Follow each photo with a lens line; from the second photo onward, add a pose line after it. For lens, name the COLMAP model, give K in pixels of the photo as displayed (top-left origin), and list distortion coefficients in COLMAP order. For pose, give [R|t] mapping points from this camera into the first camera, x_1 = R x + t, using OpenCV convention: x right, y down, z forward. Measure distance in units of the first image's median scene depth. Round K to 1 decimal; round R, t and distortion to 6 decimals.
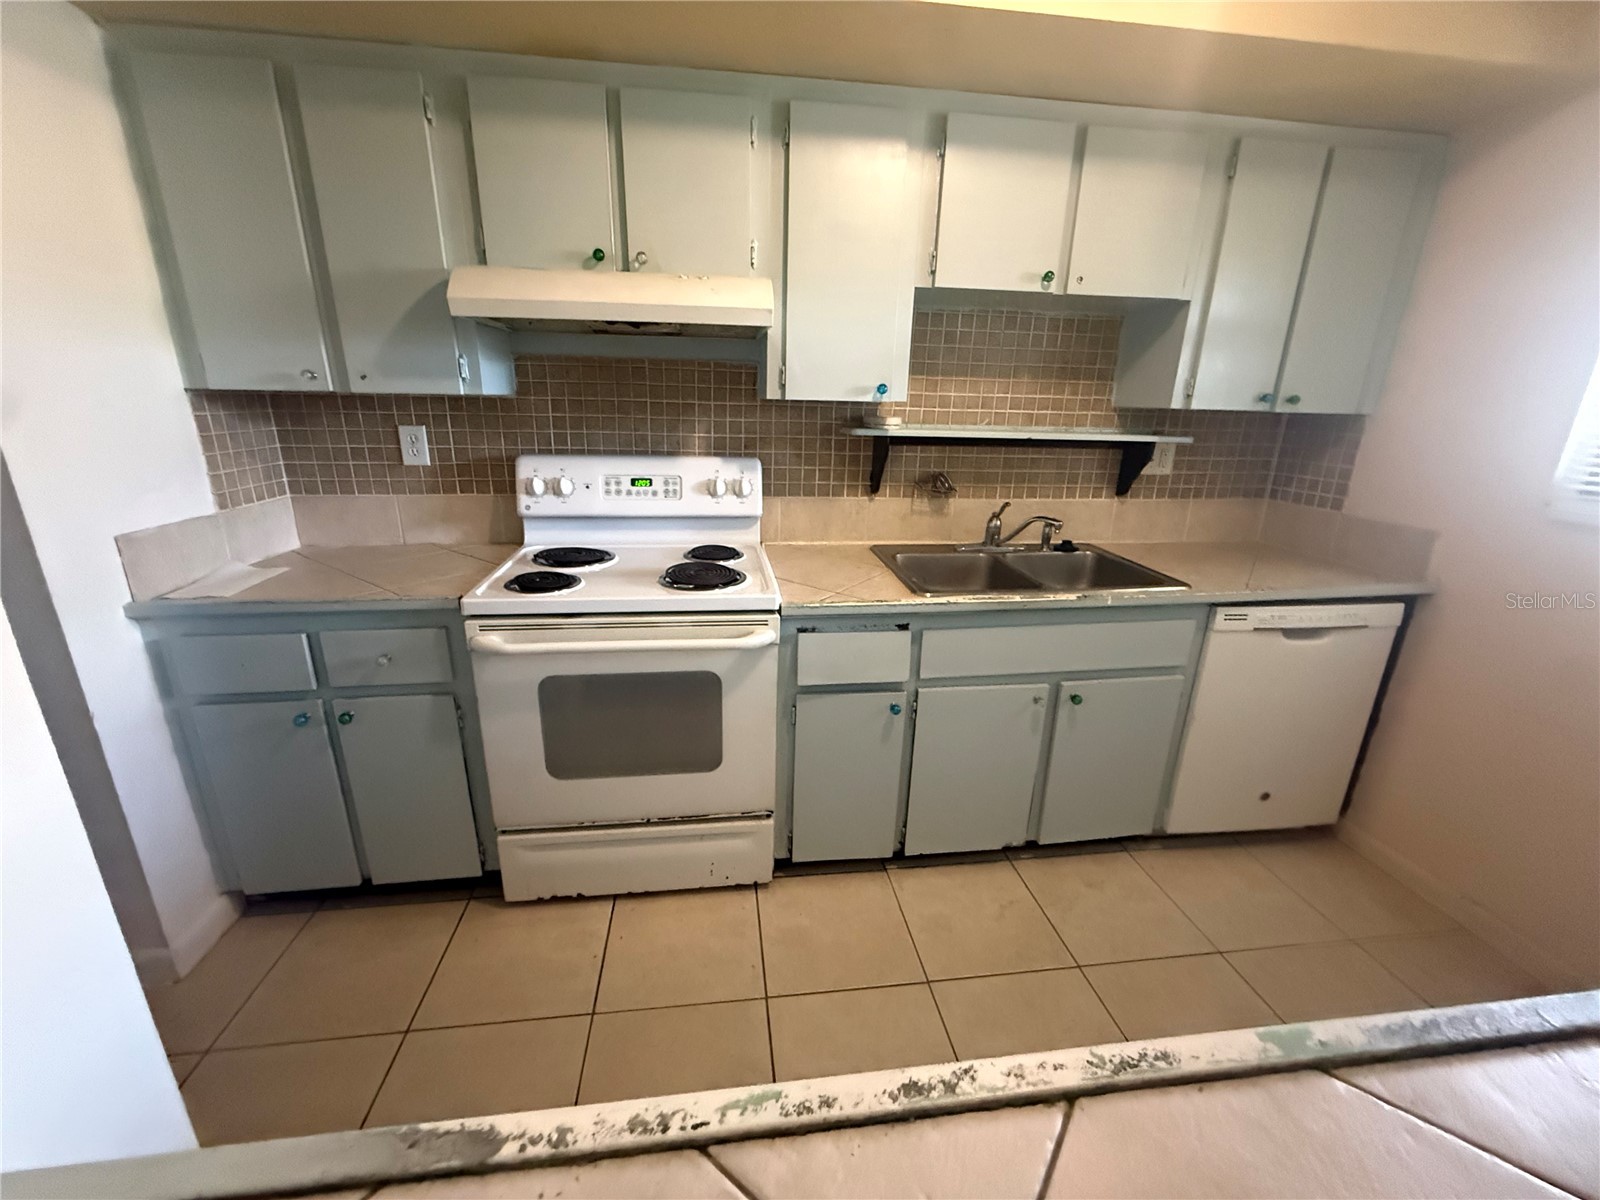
lens RADIAL K [[642.5, 0, 792.3], [0, 642.5, 598.4], [0, 0, 1]] dist [-0.001704, -0.000392]
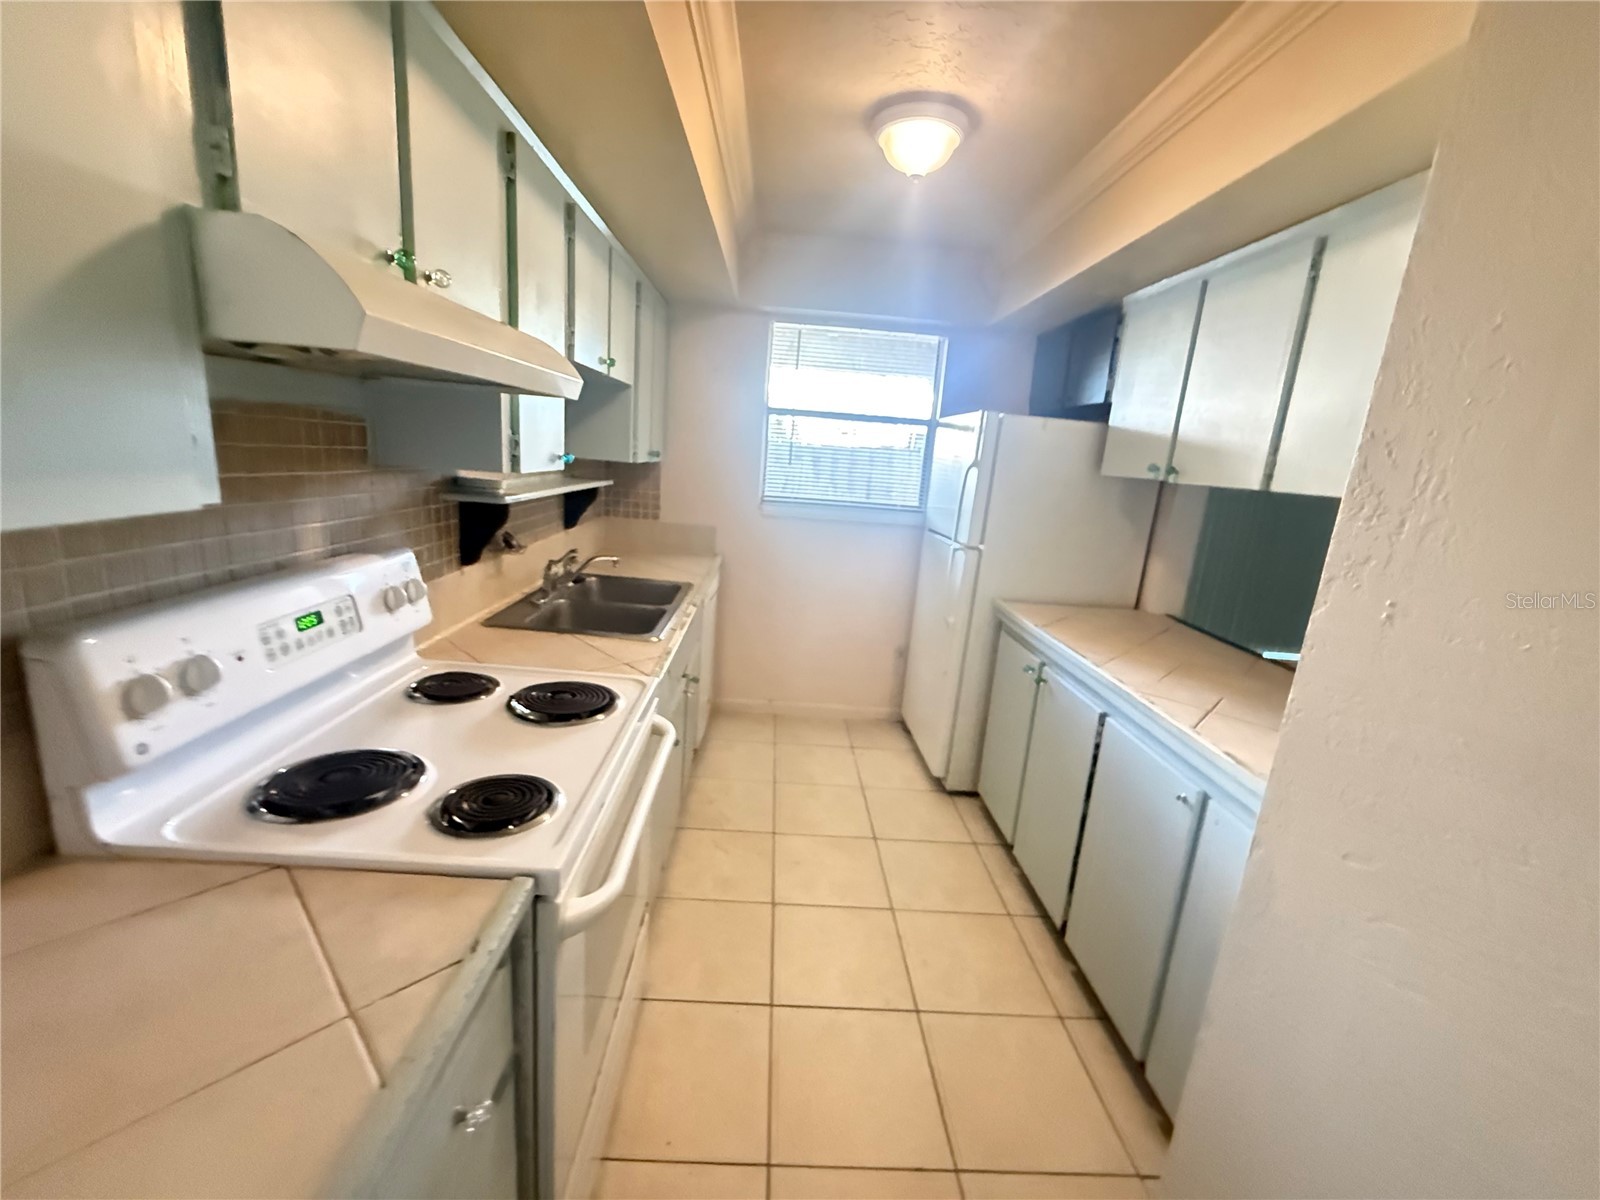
lens RADIAL K [[642.5, 0, 798.8], [0, 642.5, 598.7], [0, 0, 1]] dist [-0.001704, -0.000392]
pose [[0.098953, -0.238390, 0.966115, -0.731208], [0.224681, 0.951161, 0.211688, -0.221149], [-0.969395, 0.196121, 0.147682, 0.491138]]
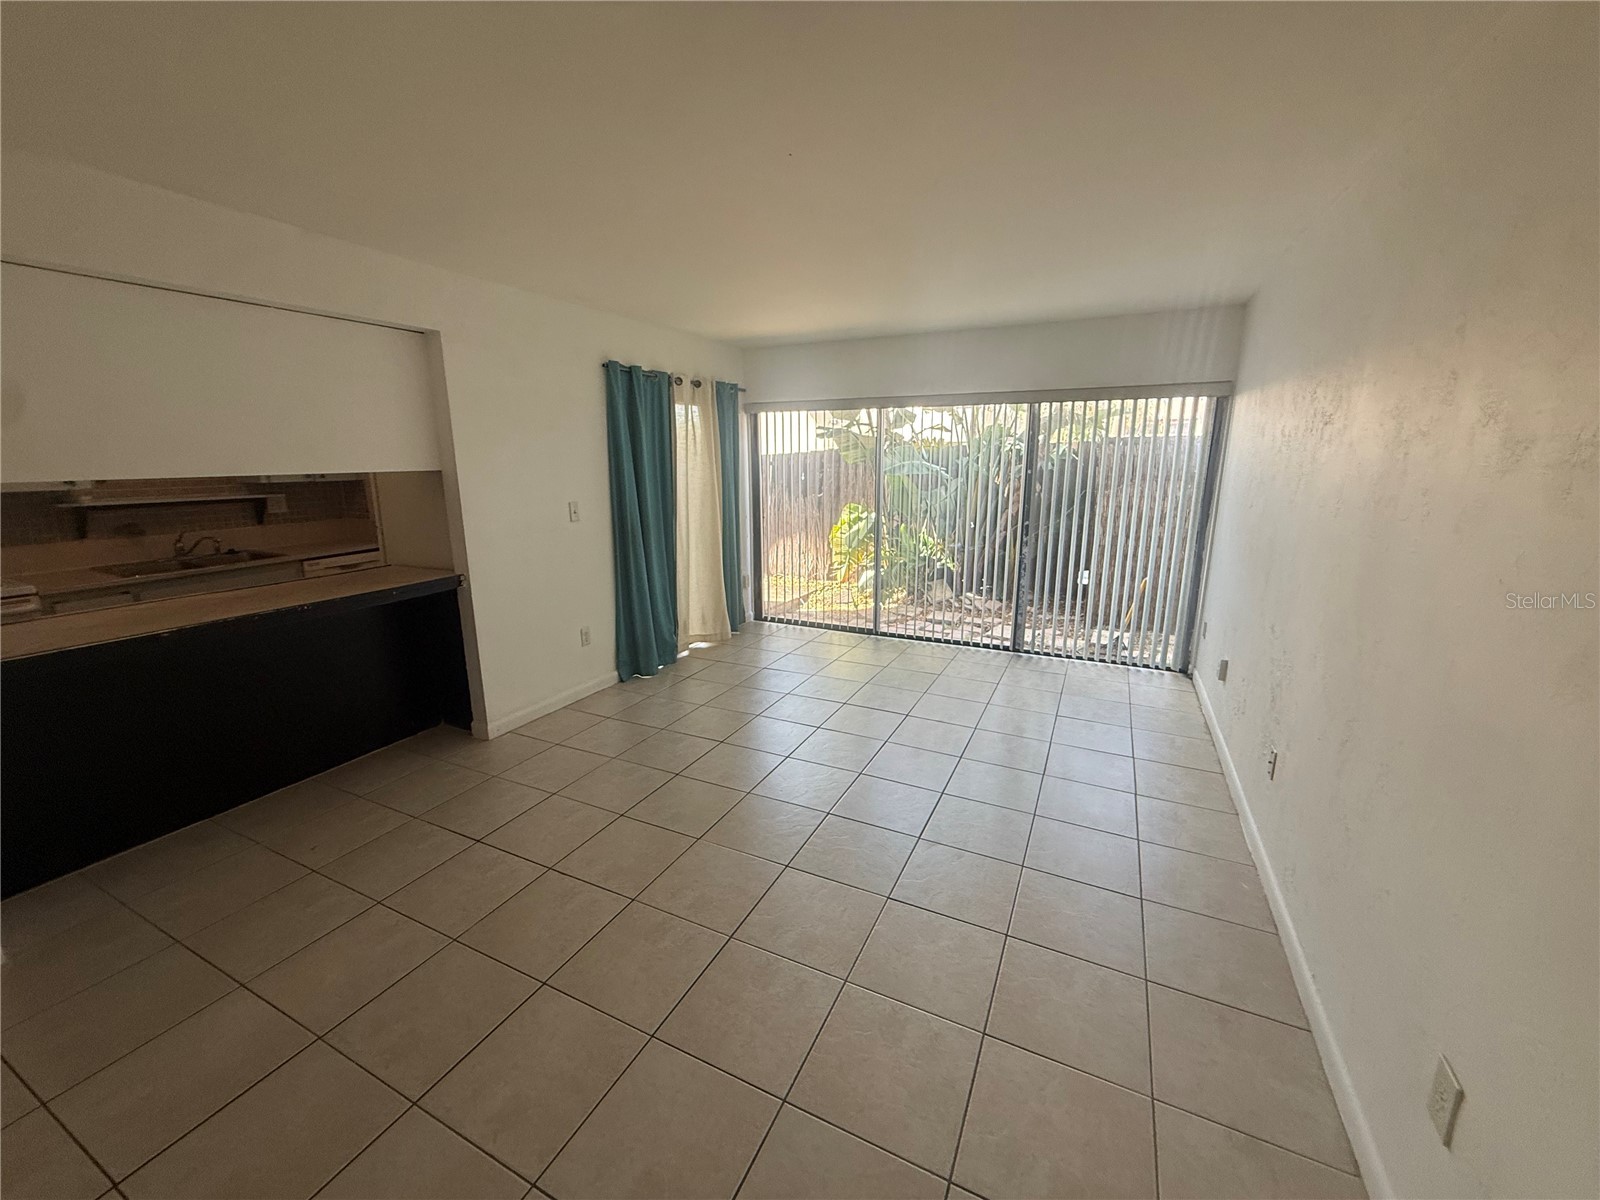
lens RADIAL K [[642.5, 0, 800.2], [0, 642.5, 592.4], [0, 0, 1]] dist [-0.001704, -0.000392]
pose [[0.544262, -0.202534, 0.814100, -0.284096], [0.270669, 0.960917, 0.058105, 0.441839], [-0.794051, 0.188727, 0.577810, -1.678645]]
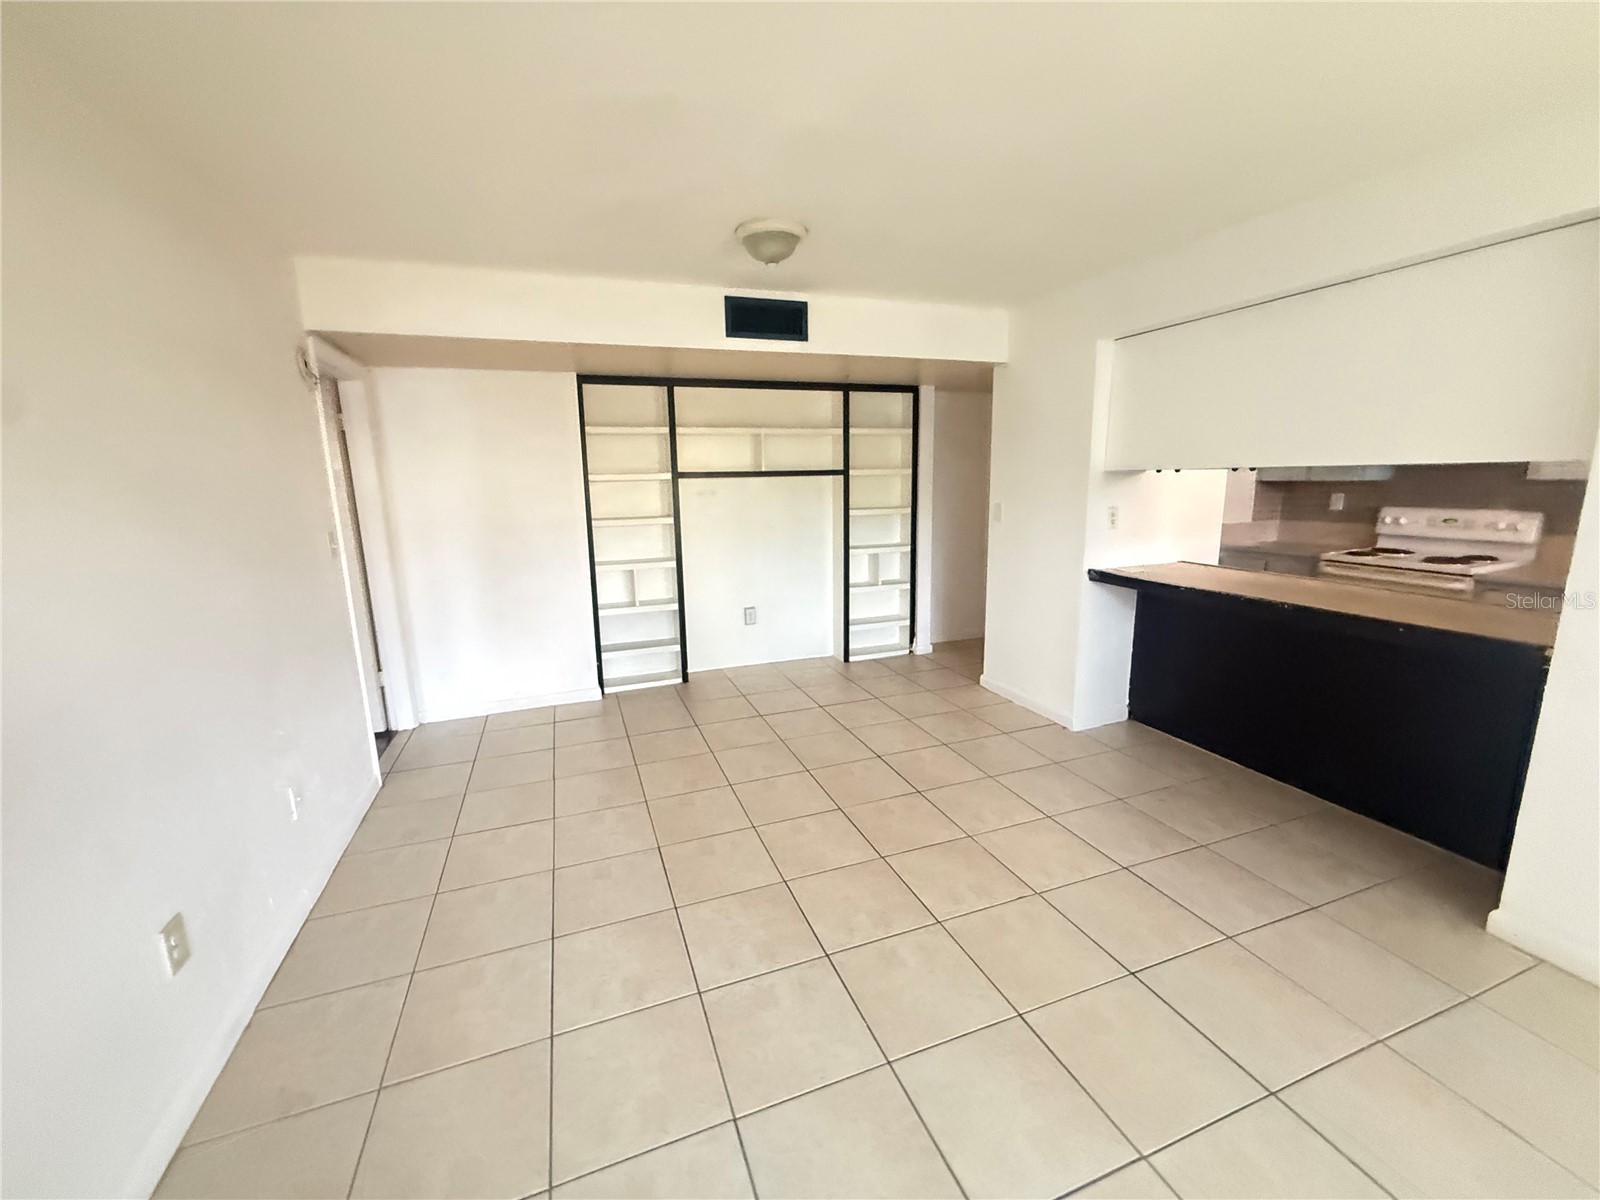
lens RADIAL K [[642.5, 0, 800.5], [0, 642.5, 600.5], [0, 0, 1]] dist [-0.001704, -0.000392]
pose [[0.230826, 0.157825, -0.960110, 1.227862], [-0.266442, 0.959292, 0.093634, 0.398122], [0.935803, 0.234201, 0.263481, -1.322371]]
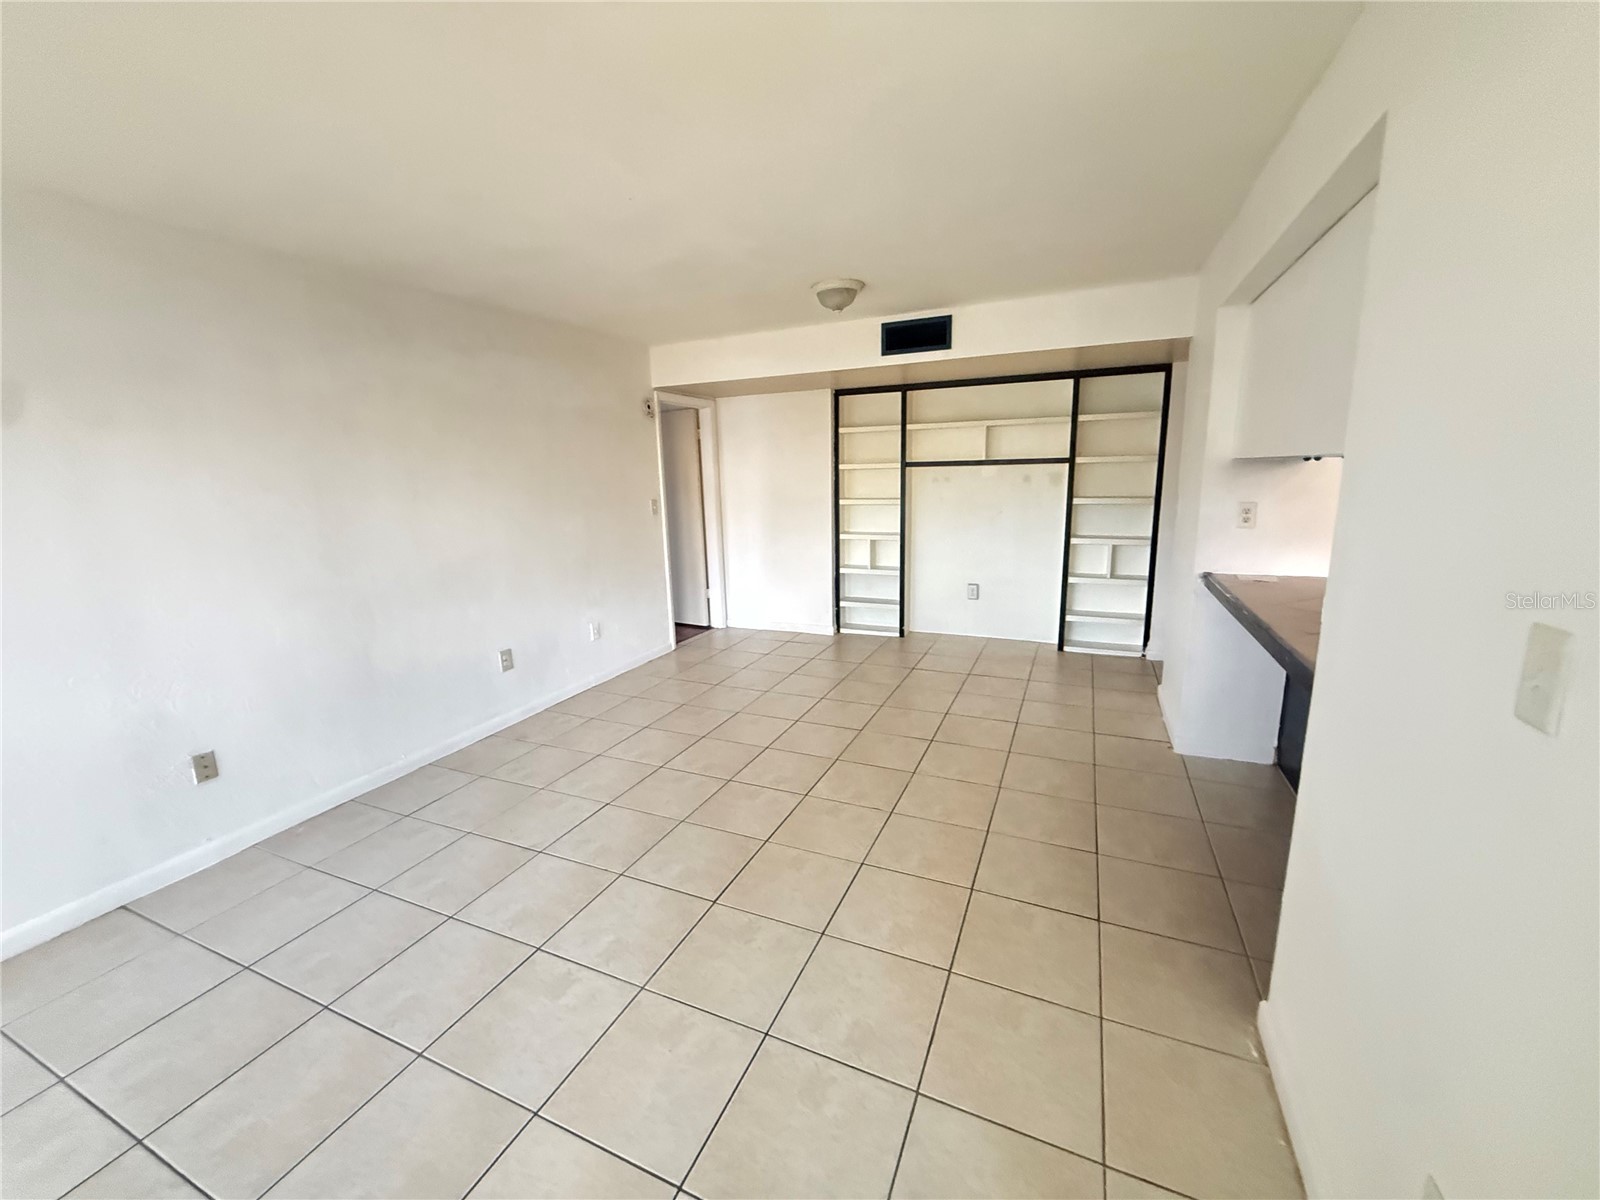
lens RADIAL K [[642.5, 0, 790.8], [0, 642.5, 600.9], [0, 0, 1]] dist [-0.001704, -0.000392]
pose [[-0.521054, 0.158098, -0.838754, 1.514696], [-0.242249, 0.914891, 0.322940, 0.084751], [0.818424, 0.371456, -0.438408, -0.276504]]
